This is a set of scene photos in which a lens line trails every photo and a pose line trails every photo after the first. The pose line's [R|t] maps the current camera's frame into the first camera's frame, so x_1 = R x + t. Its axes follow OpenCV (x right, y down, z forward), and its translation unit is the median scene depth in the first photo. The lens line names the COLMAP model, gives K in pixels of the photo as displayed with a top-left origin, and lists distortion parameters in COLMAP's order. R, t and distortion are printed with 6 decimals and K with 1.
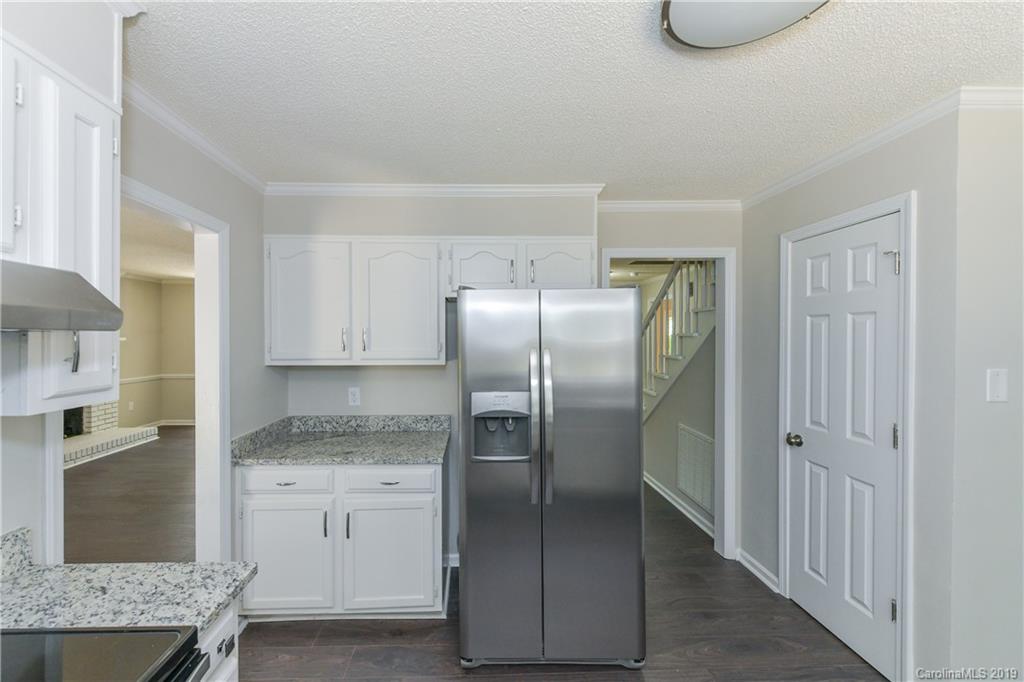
lens RADIAL K [[403.2, 0, 502.9], [0, 403.2, 339.7], [0, 0, 1]] dist [0.003677, -0.002025]
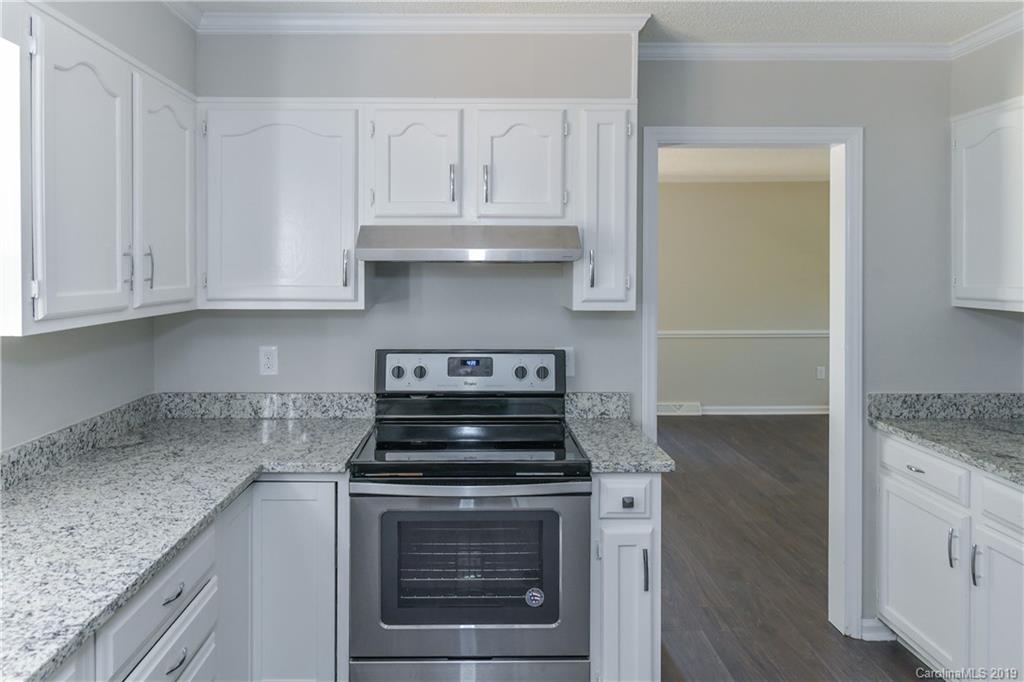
lens RADIAL K [[659.9, 0, 485.9], [0, 659.9, 272.3], [0, 0, 1]] dist [-0.000804, 0.001940]
pose [[-0.002415, 0.004014, -0.999989, 0.630928], [-0.004987, 0.999979, 0.004026, 0.005711], [0.999985, 0.004997, -0.002395, 0.235156]]
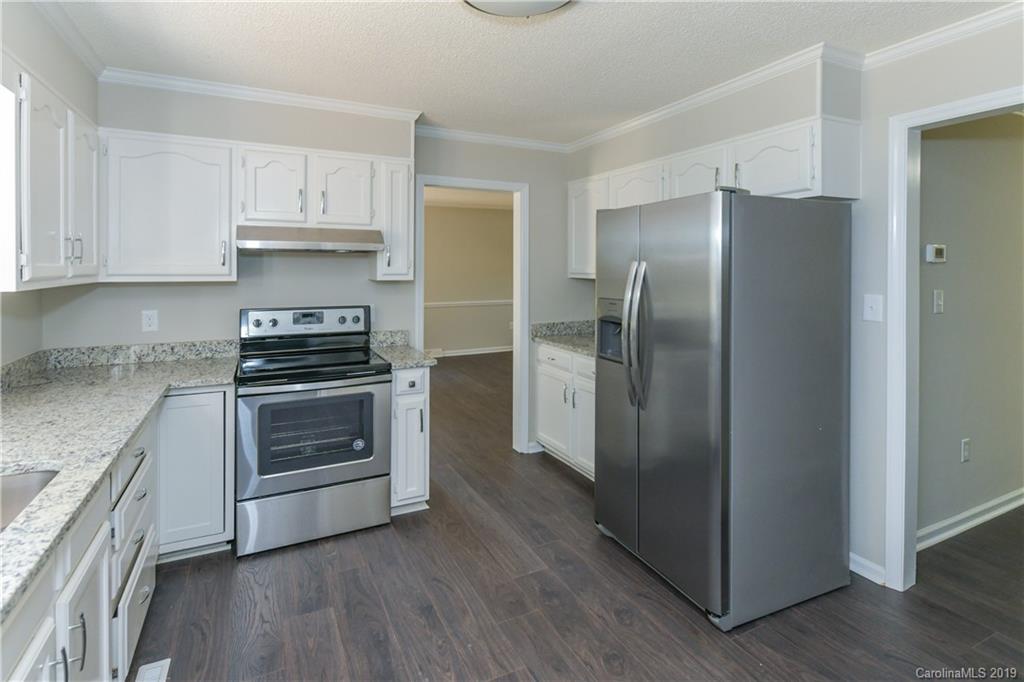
lens RADIAL K [[480.4, 0, 508.0], [0, 480.4, 266.5], [0, 0, 1]] dist [0.004464, -0.003815]
pose [[0.440217, 0.001905, -0.897890, 0.905215], [-0.005363, 0.999985, -0.000508, 0.032454], [0.897876, 0.005039, 0.440220, 0.115294]]
